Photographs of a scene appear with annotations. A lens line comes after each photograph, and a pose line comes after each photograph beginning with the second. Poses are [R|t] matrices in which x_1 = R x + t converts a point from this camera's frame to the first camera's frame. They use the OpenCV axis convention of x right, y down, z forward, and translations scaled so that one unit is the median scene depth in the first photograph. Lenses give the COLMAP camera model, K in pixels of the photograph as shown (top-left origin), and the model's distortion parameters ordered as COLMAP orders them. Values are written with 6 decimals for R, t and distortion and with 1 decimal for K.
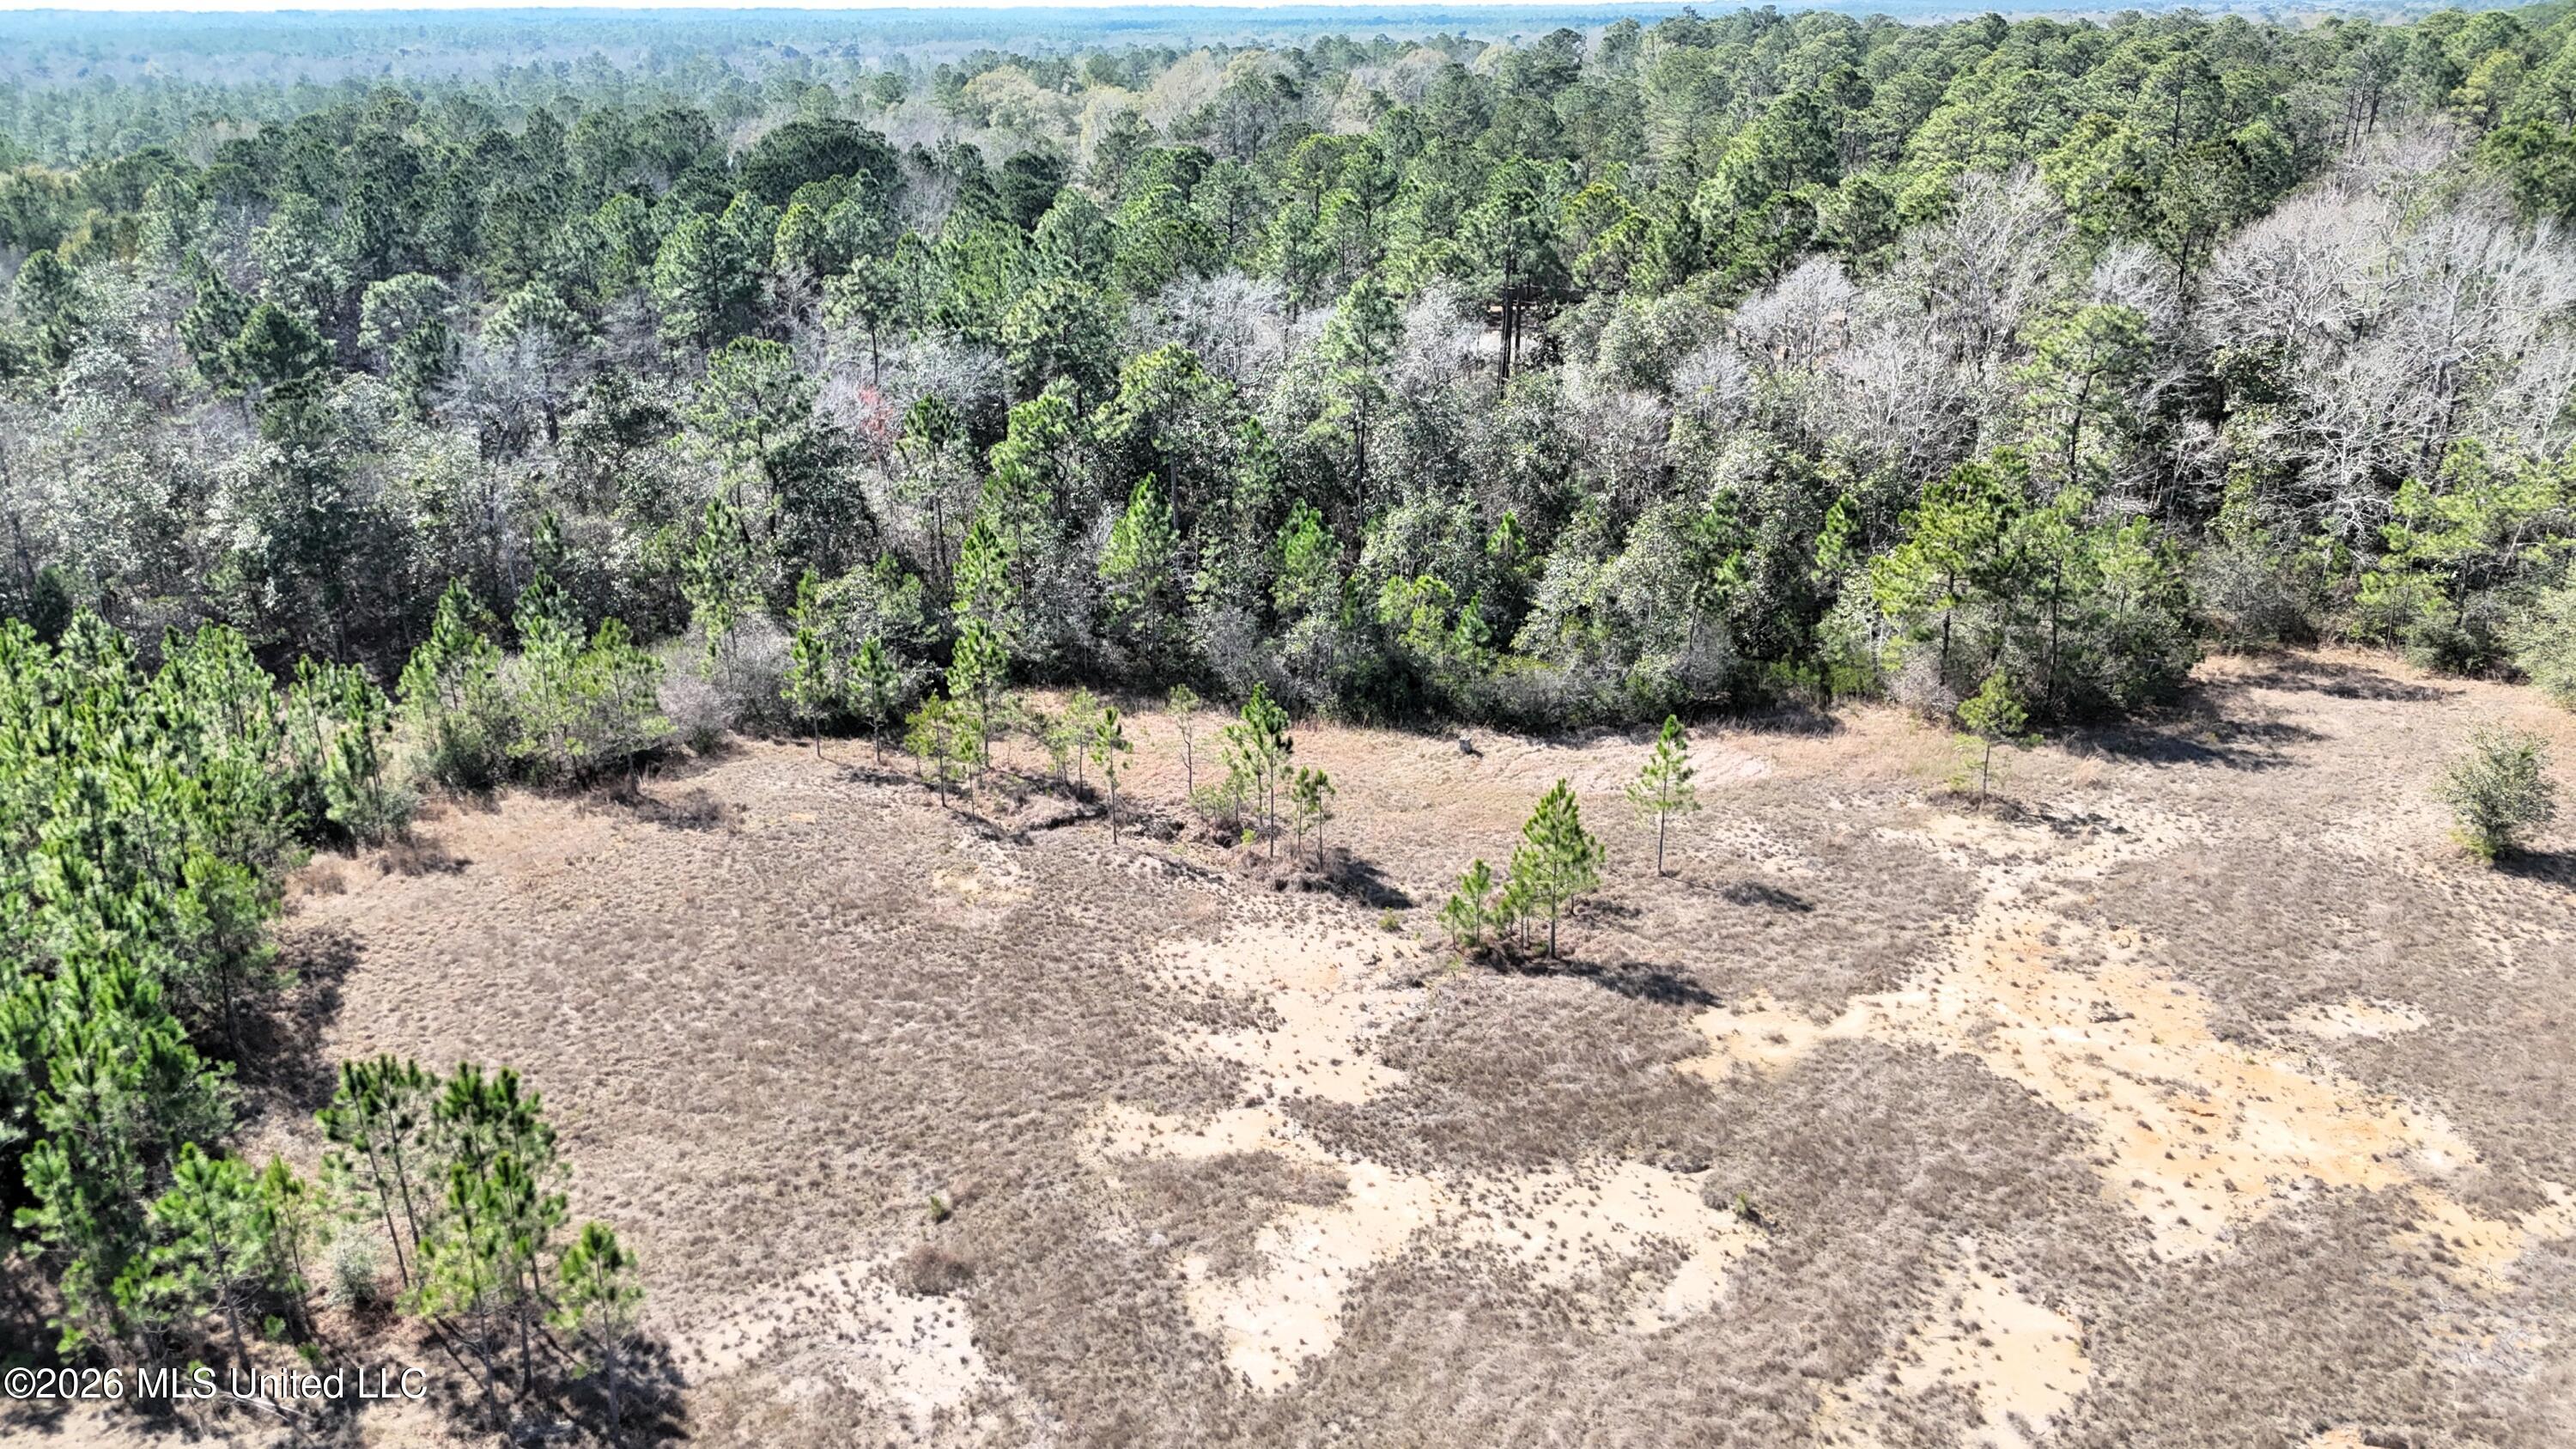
lens RADIAL K [[1893.6, 0, 1288.0], [0, 1893.6, 724.5], [0, 0, 1]] dist [0.078934, -0.074428]
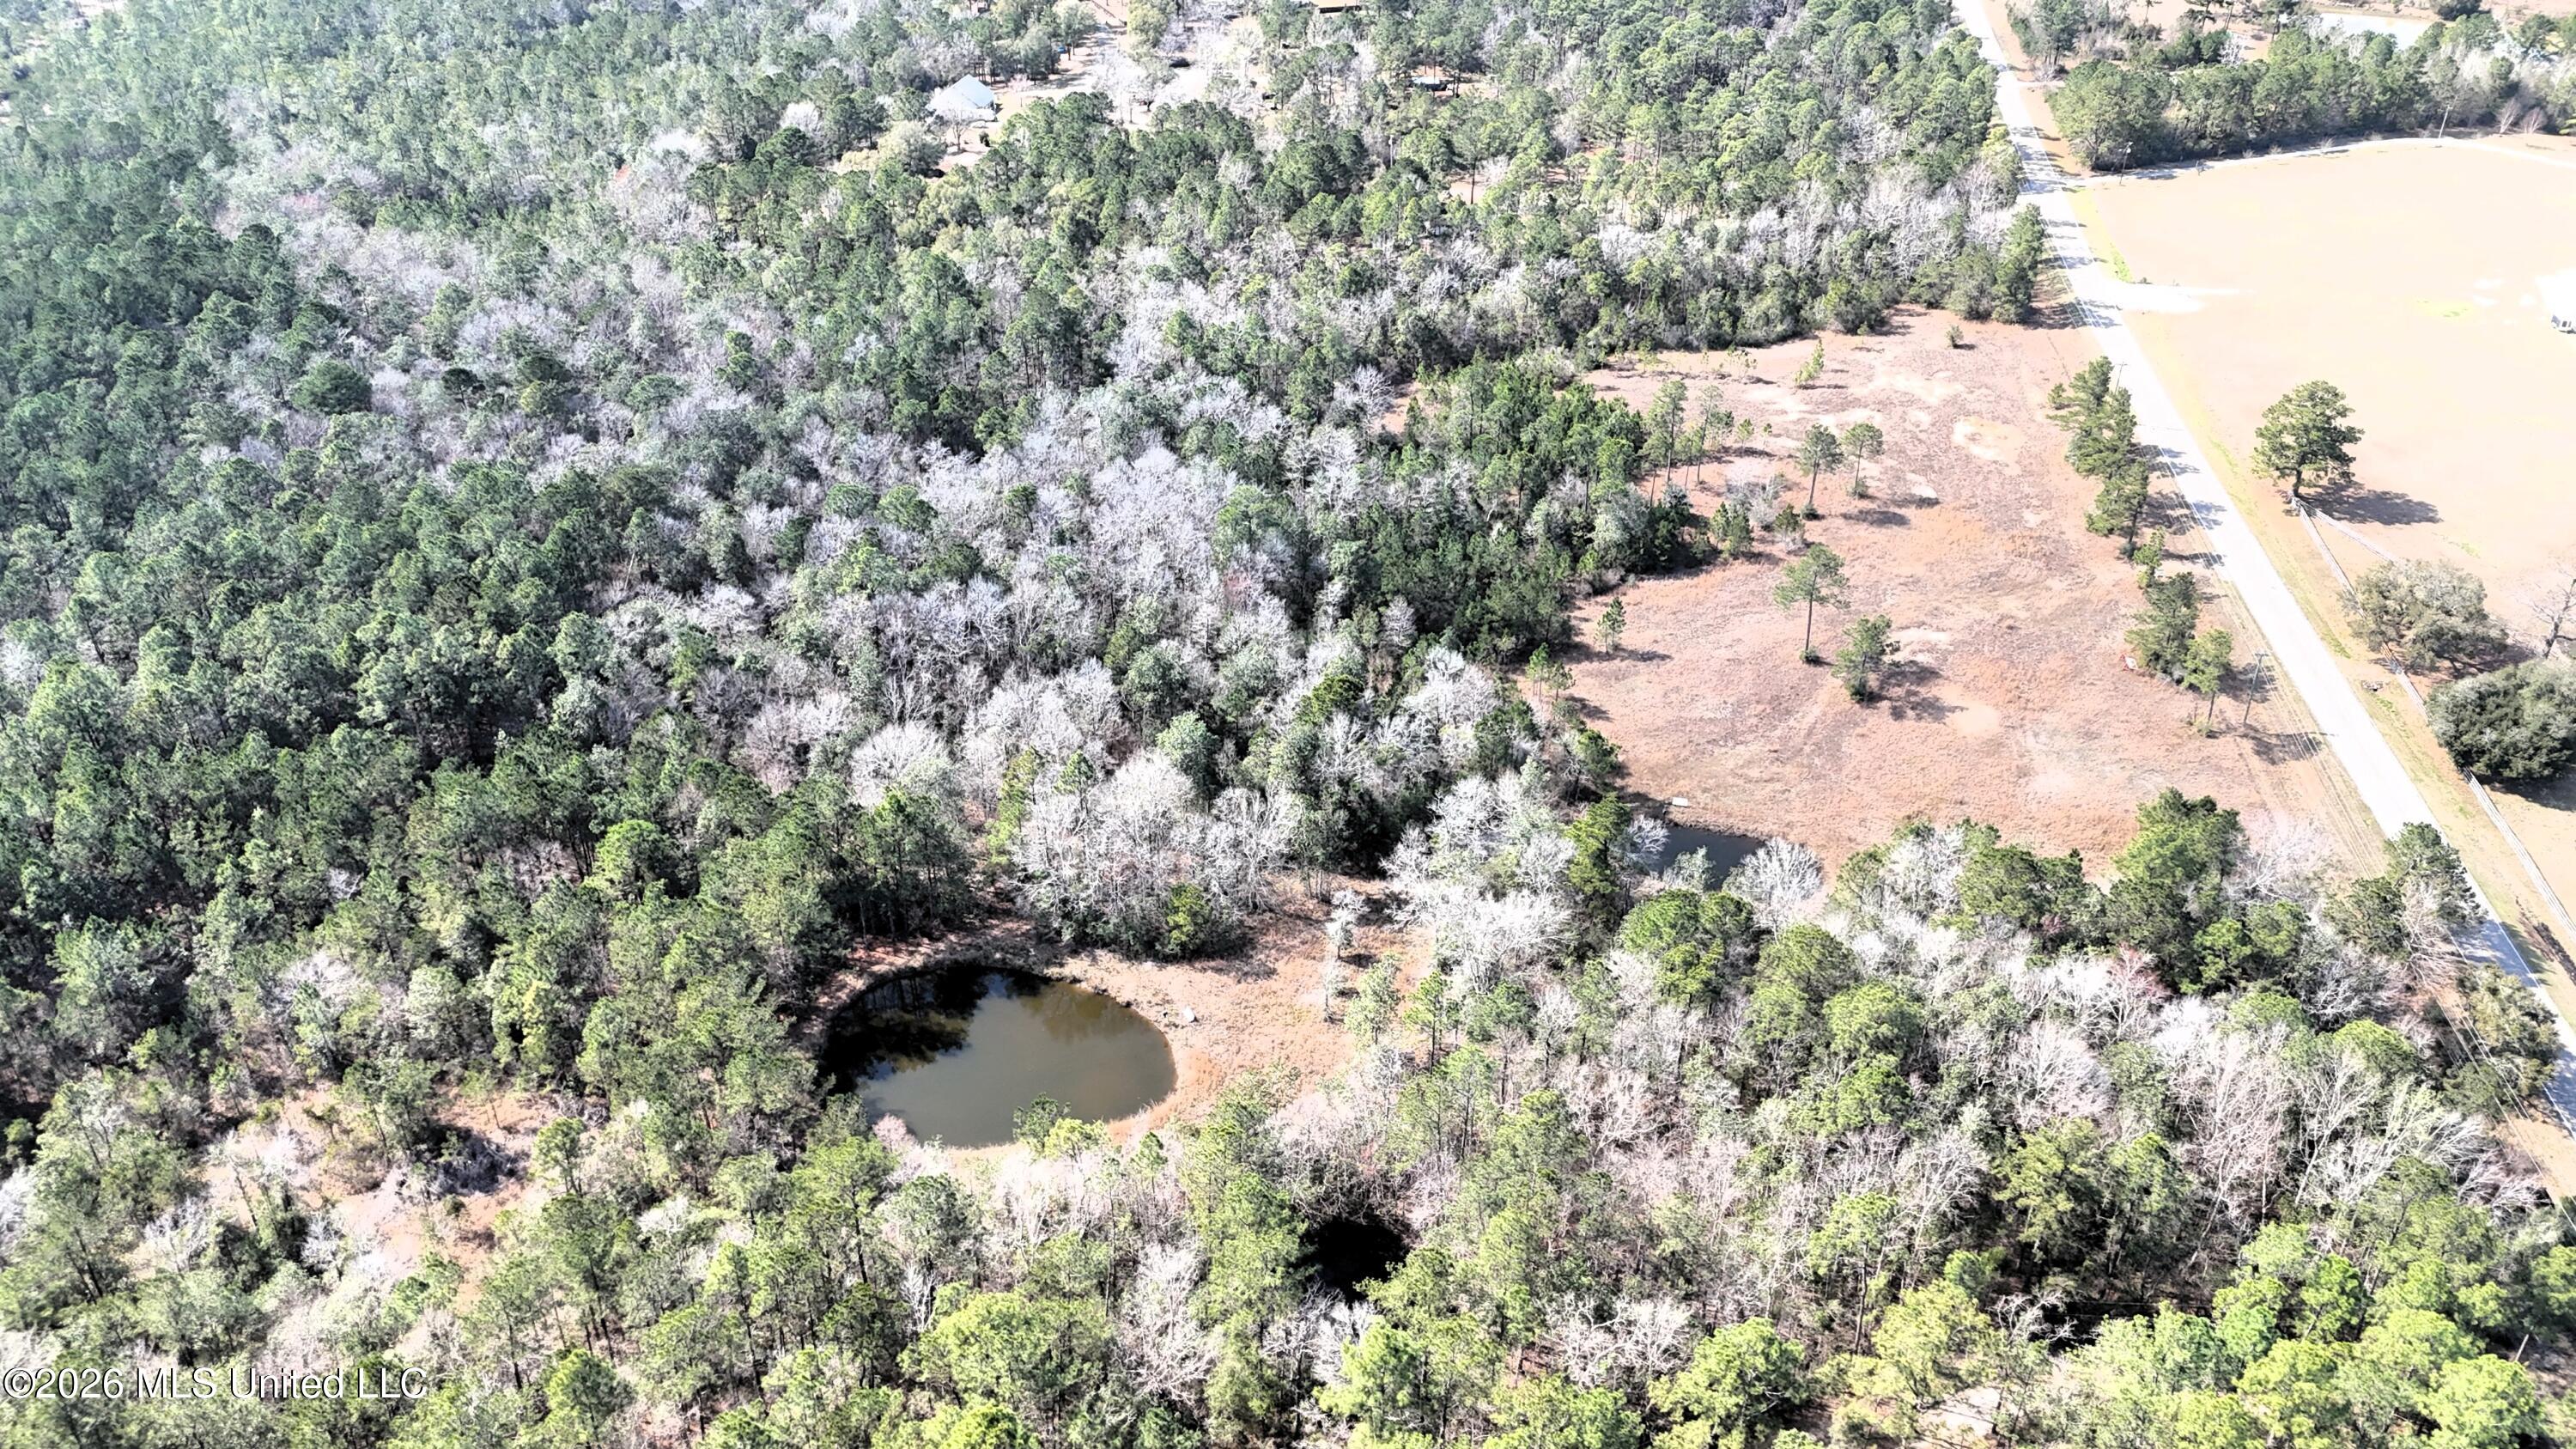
lens RADIAL K [[1893.6, 0, 1288.0], [0, 1893.6, 724.5], [0, 0, 1]] dist [0.078934, -0.074428]
pose [[0.934174, -0.179326, 0.308482, -2.306274], [0.118645, 0.971453, 0.205431, -0.175487], [-0.336515, -0.155308, 0.928783, -2.746036]]
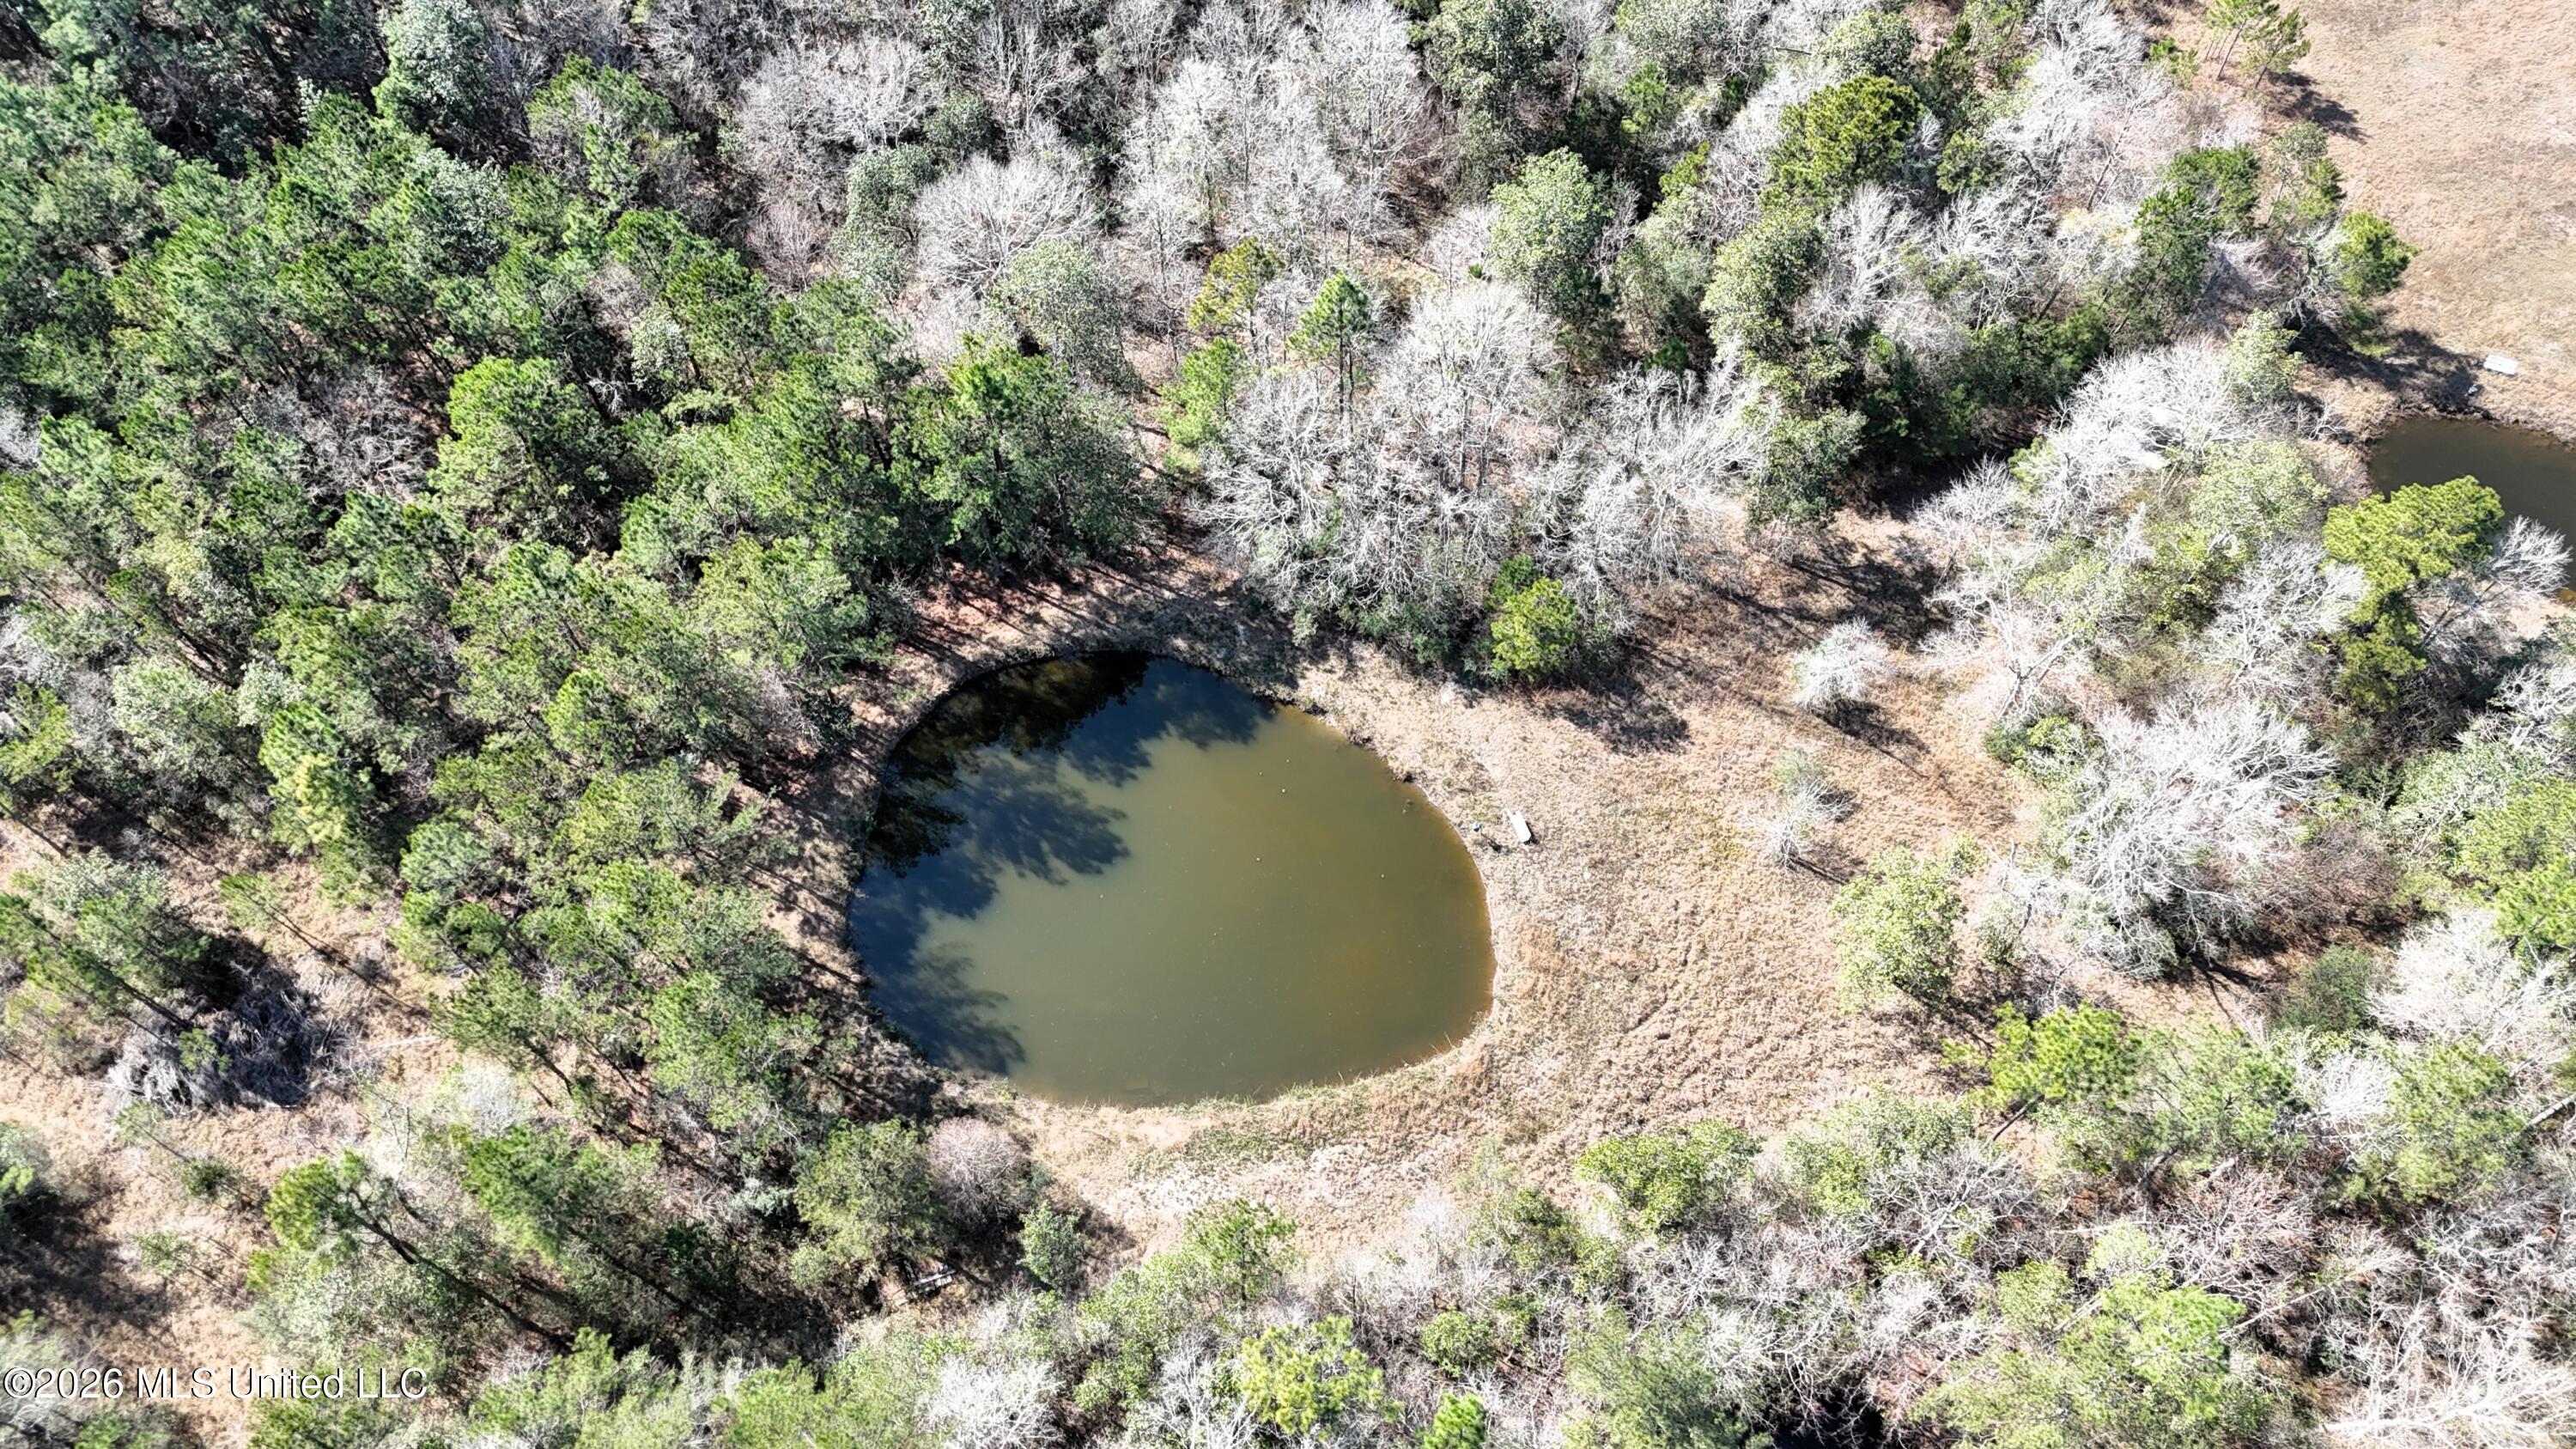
lens RADIAL K [[1895.4, 0, 1288.0], [0, 1895.4, 724.5], [0, 0, 1]] dist [0.115484, -0.132439]
pose [[0.972131, -0.212197, 0.099664, -2.025006], [0.100423, 0.761061, 0.640860, -0.247169], [-0.211839, -0.612991, 0.761161, -1.472241]]
